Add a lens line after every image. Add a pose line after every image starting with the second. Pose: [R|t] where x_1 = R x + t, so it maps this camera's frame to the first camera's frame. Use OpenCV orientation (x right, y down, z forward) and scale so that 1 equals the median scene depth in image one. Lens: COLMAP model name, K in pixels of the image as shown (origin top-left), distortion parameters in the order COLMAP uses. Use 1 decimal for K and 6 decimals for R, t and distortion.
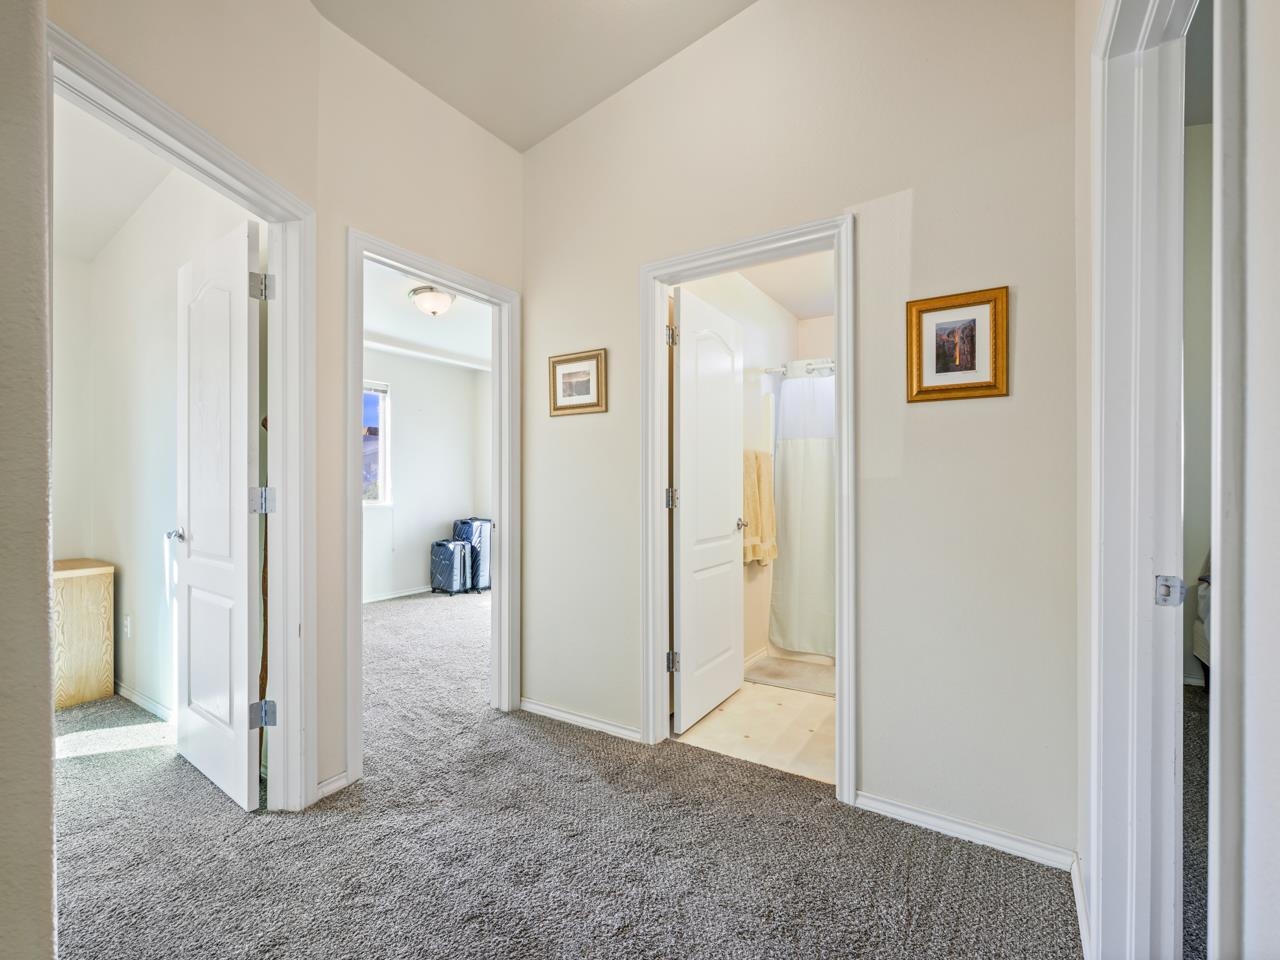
lens RADIAL K [[574.9, 0, 638.1], [0, 574.9, 479.1], [0, 0, 1]] dist [-0.003232, -0.001131]
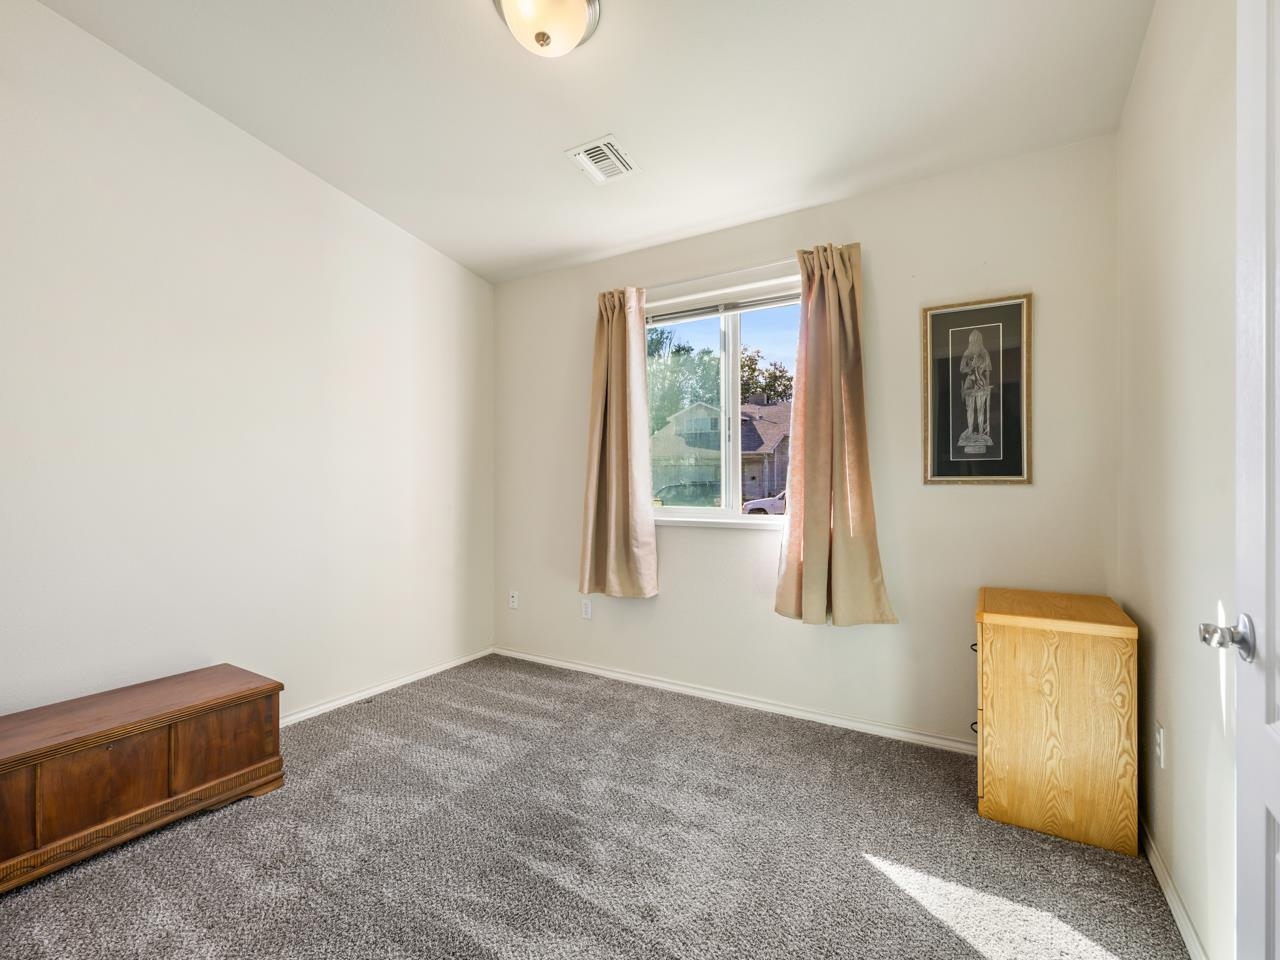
lens RADIAL K [[574.9, 0, 638.9], [0, 574.9, 481.2], [0, 0, 1]] dist [-0.003232, -0.001131]
pose [[0.031364, 0.001338, -0.999507, -0.379801], [0.003269, 0.999994, 0.001441, 0.006296], [0.999503, -0.003312, 0.031359, 0.507511]]
